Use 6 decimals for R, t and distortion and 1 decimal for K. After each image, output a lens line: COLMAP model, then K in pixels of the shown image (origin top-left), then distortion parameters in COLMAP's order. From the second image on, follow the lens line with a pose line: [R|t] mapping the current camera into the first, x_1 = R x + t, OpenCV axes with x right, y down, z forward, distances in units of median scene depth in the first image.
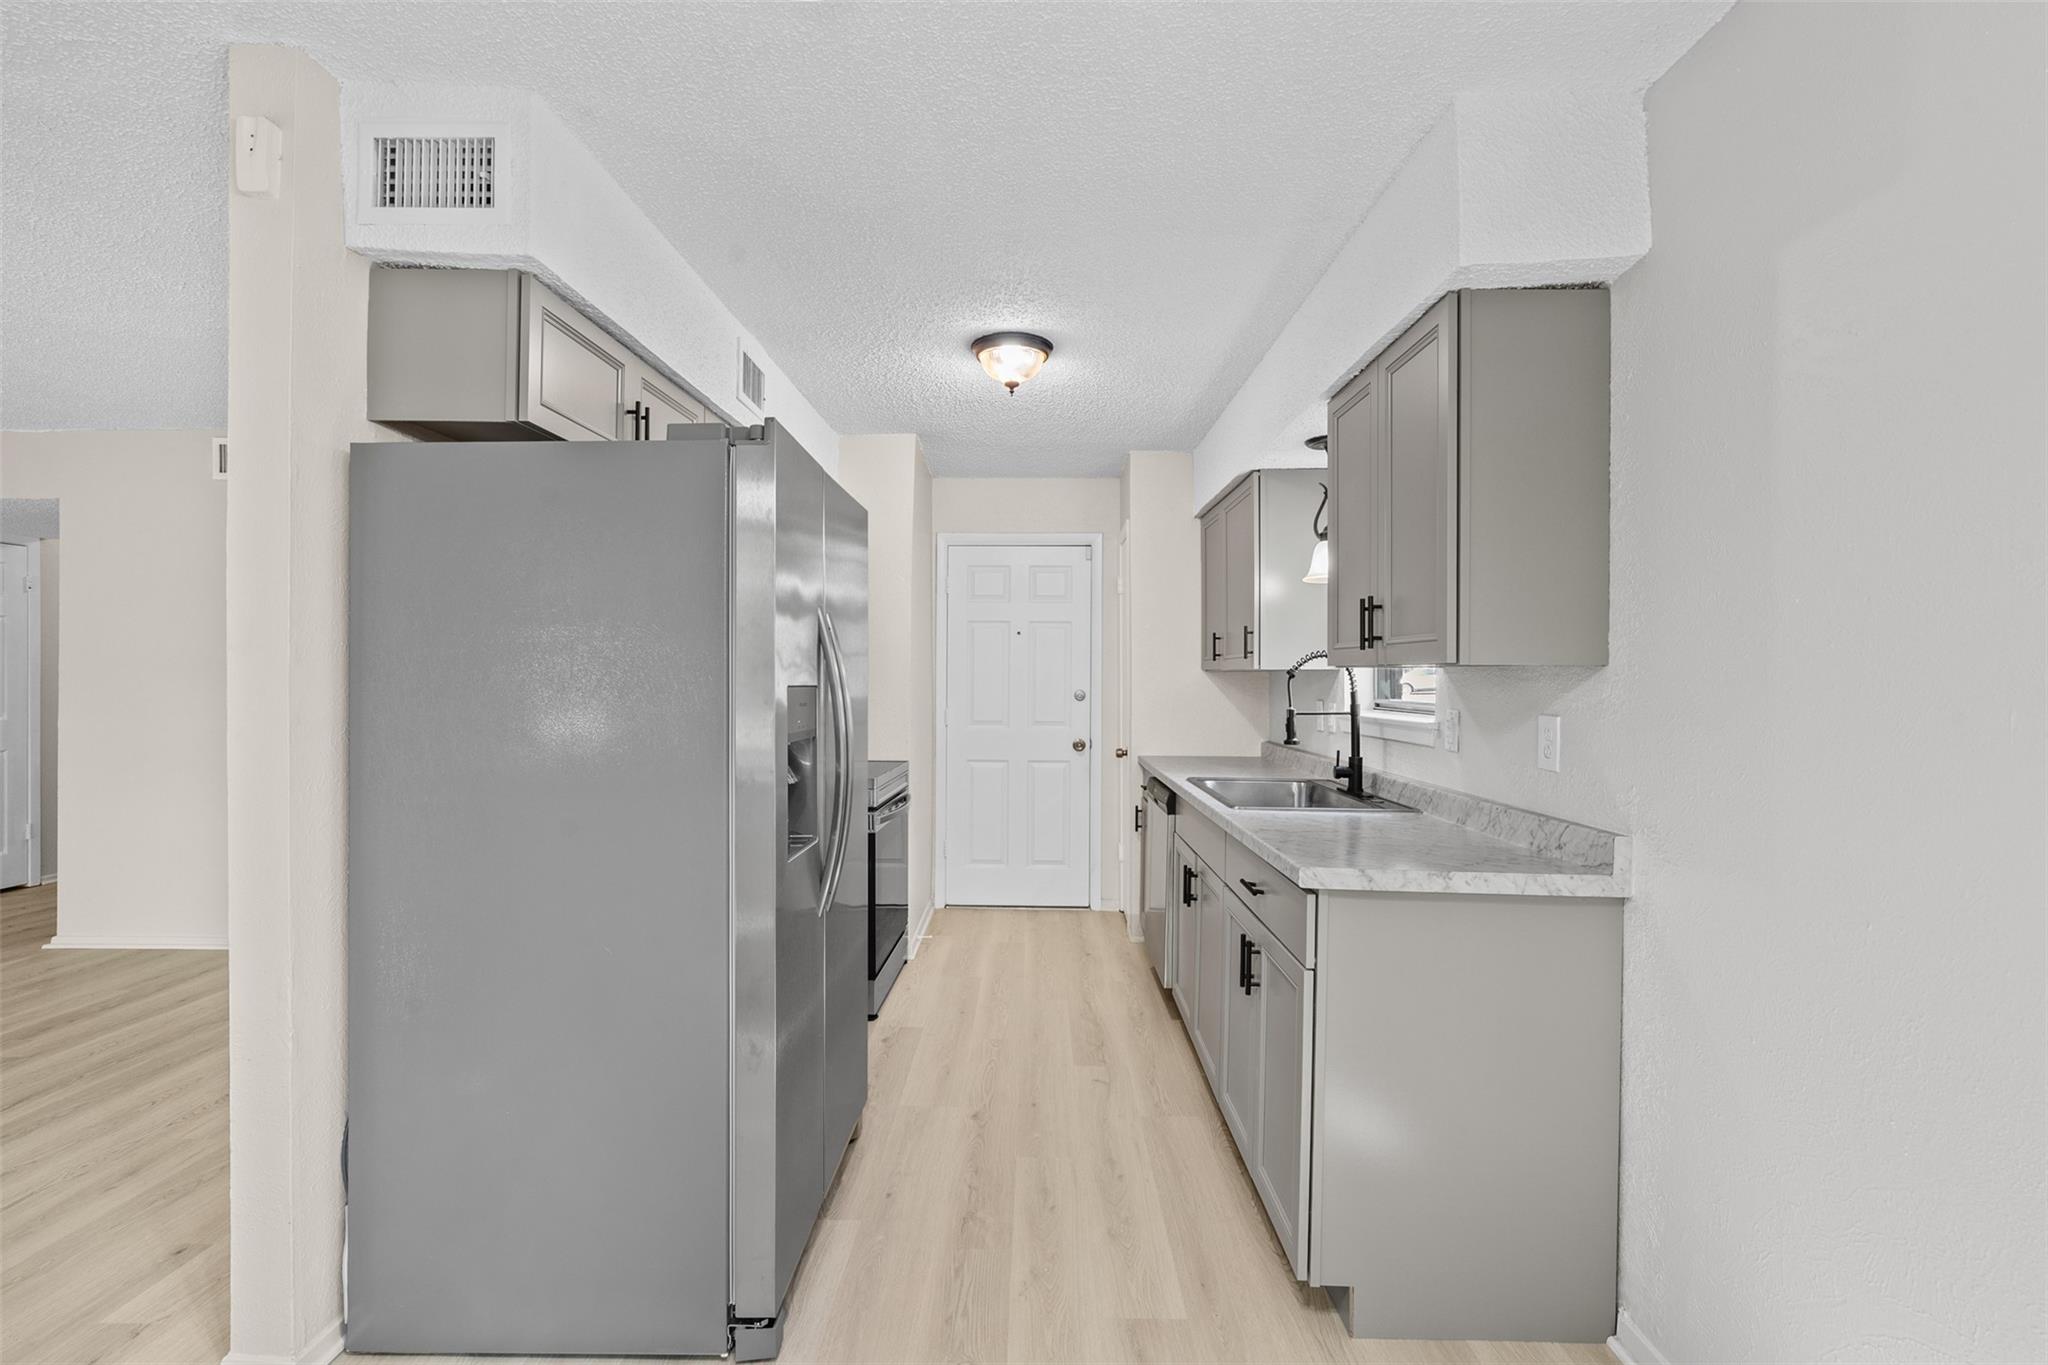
lens RADIAL K [[915.5, 0, 1028.7], [0, 915.5, 680.7], [0, 0, 1]] dist [-0.002820, 0.000646]
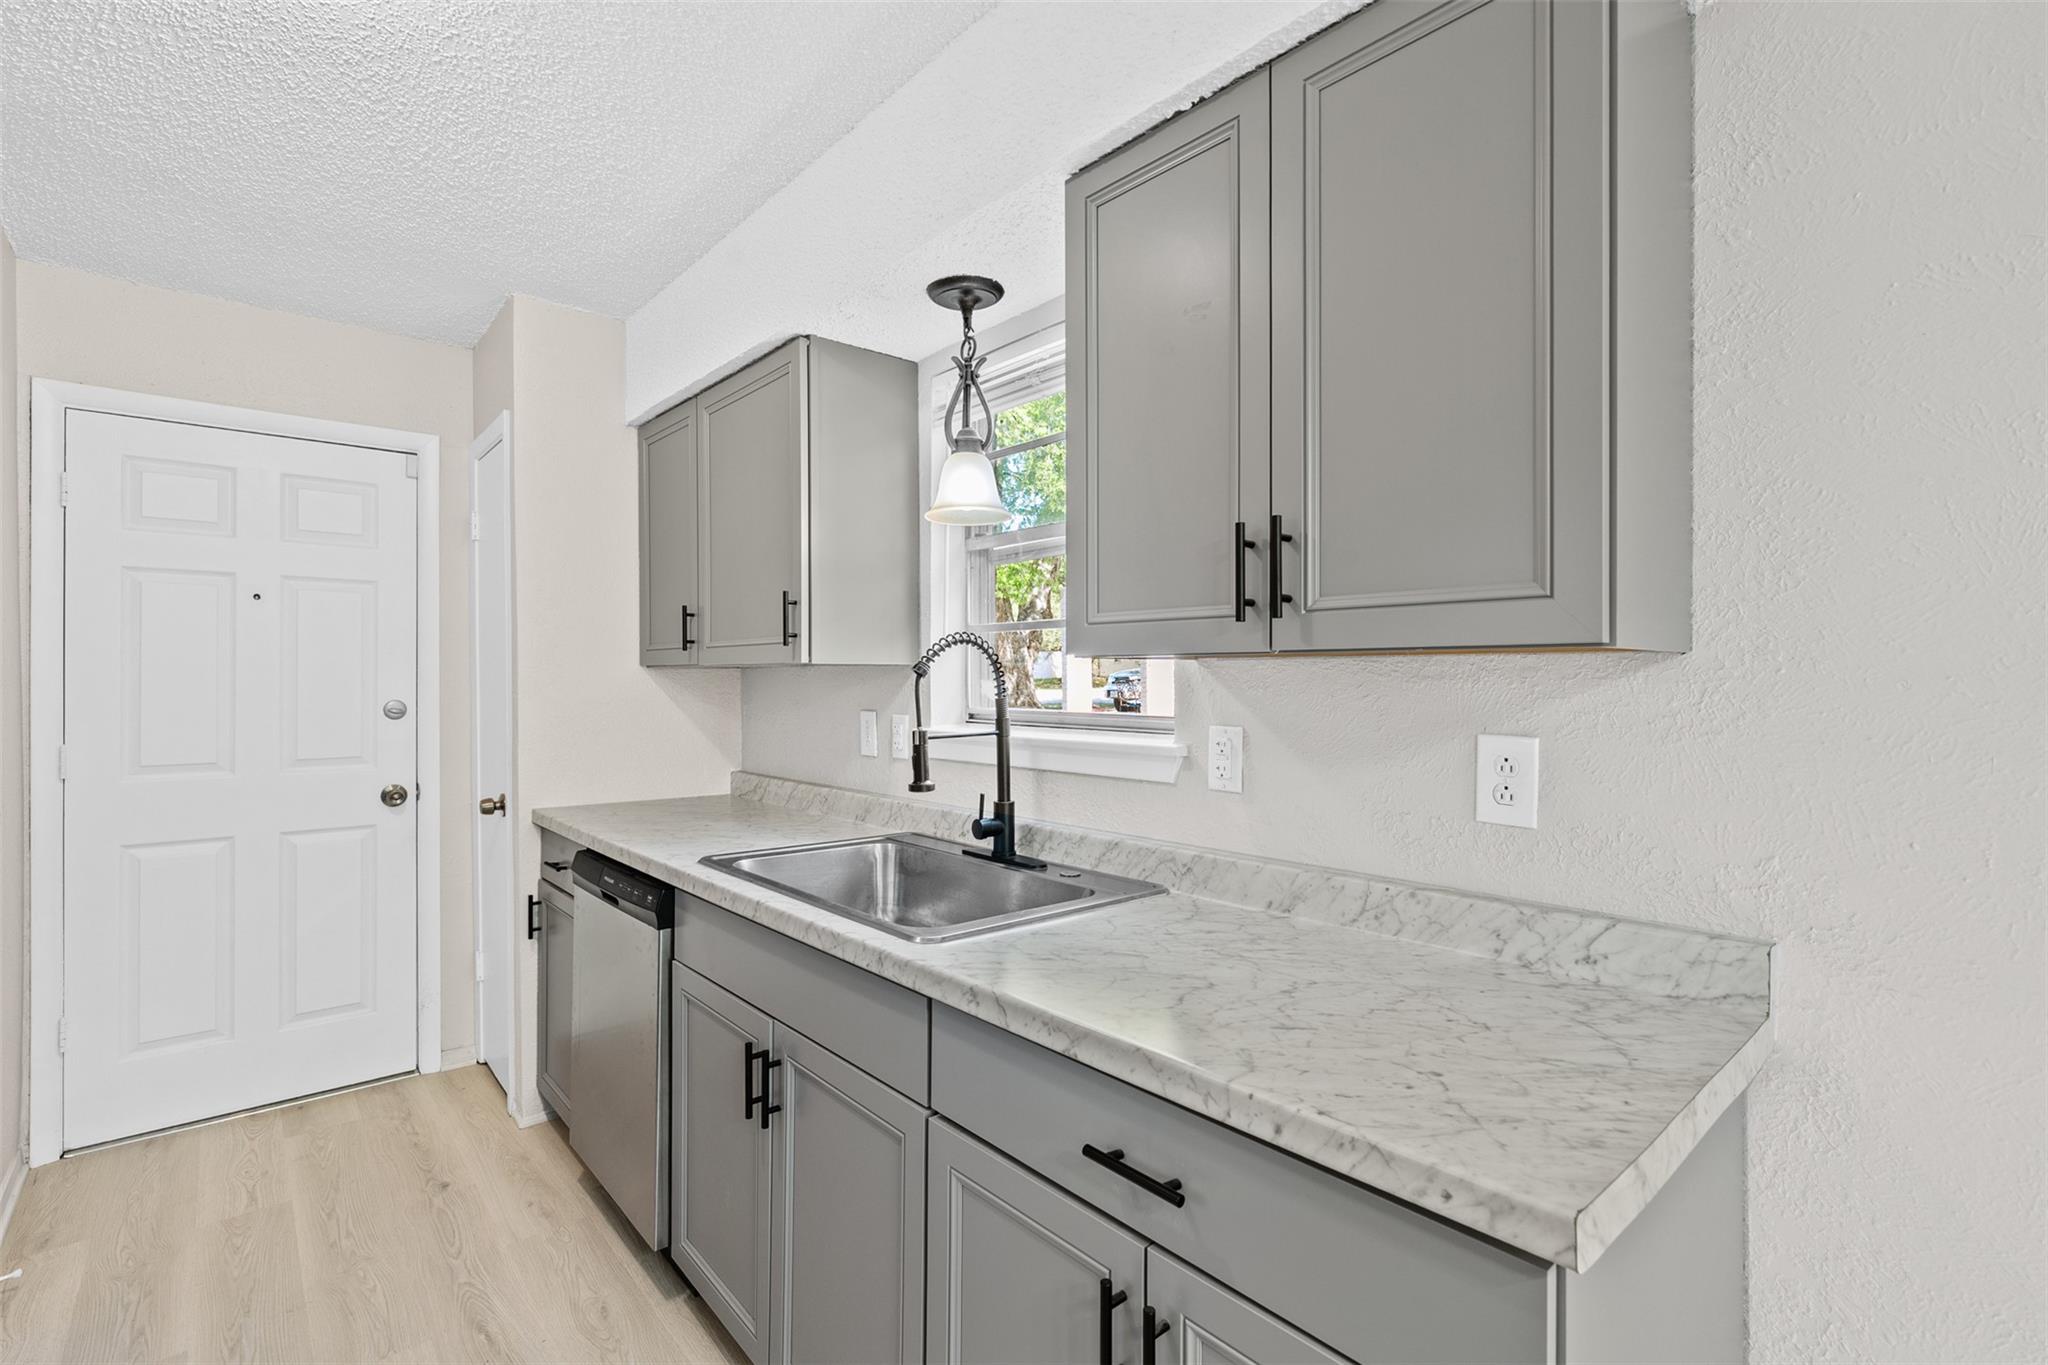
lens RADIAL K [[915.5, 0, 1028.7], [0, 915.5, 680.7], [0, 0, 1]] dist [-0.002820, 0.000646]
pose [[0.745488, -0.006025, 0.666492, -0.045670], [0.006313, 0.999978, 0.001978, -0.001226], [-0.666490, 0.002733, 0.745509, 0.447727]]
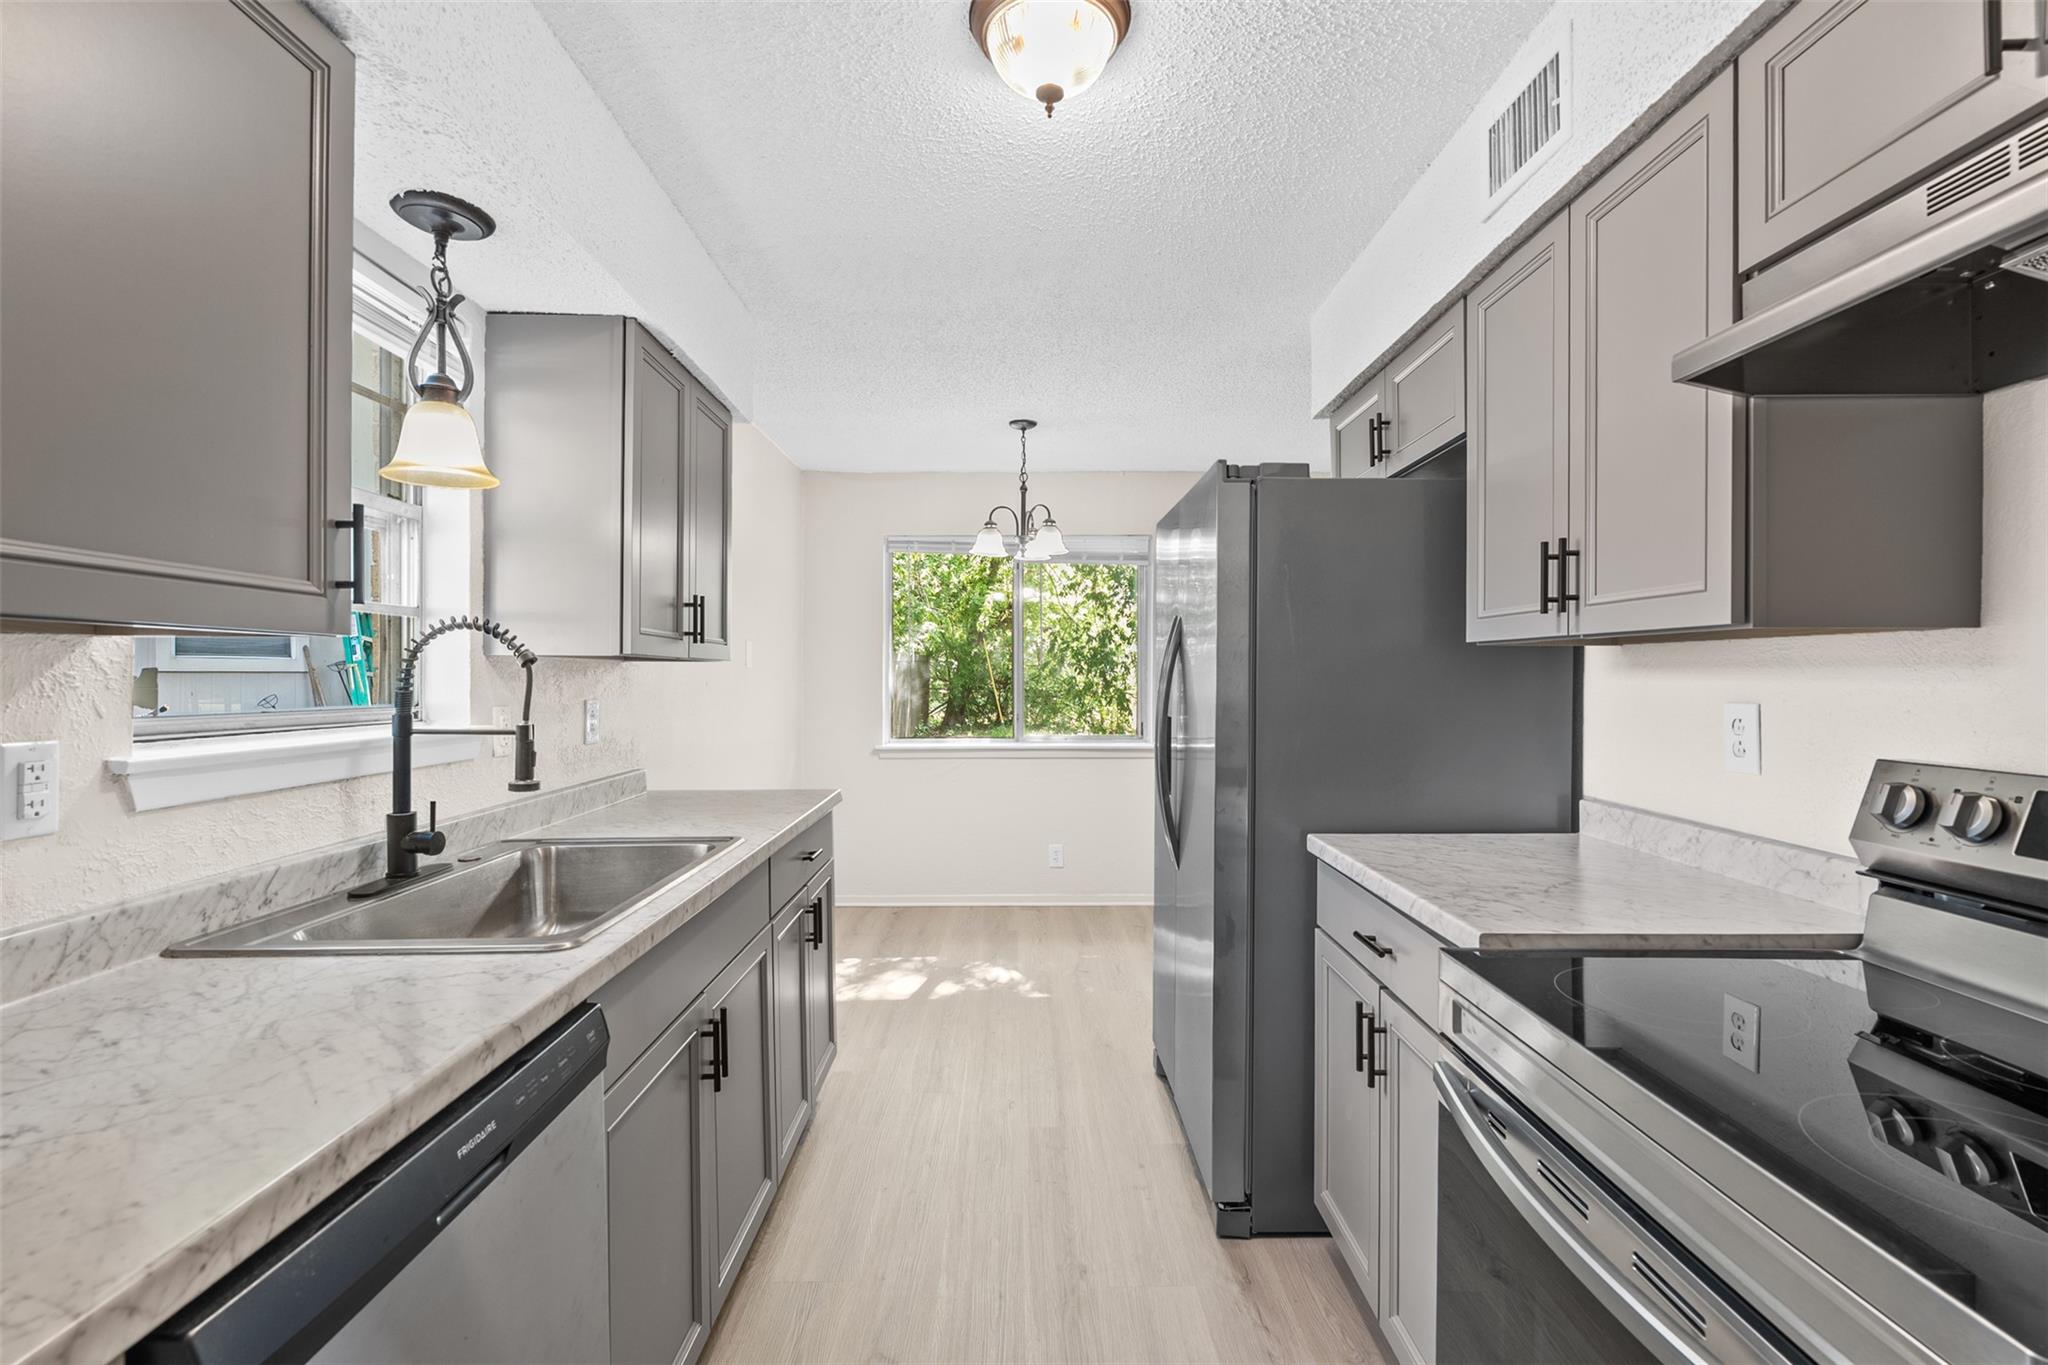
lens RADIAL K [[915.5, 0, 1028.7], [0, 915.5, 680.7], [0, 0, 1]] dist [-0.002820, 0.000646]
pose [[-0.999463, -0.014980, -0.029135, 0.003726], [-0.015057, 0.999884, 0.002453, -0.001474], [0.029095, 0.002890, -0.999572, 0.969845]]
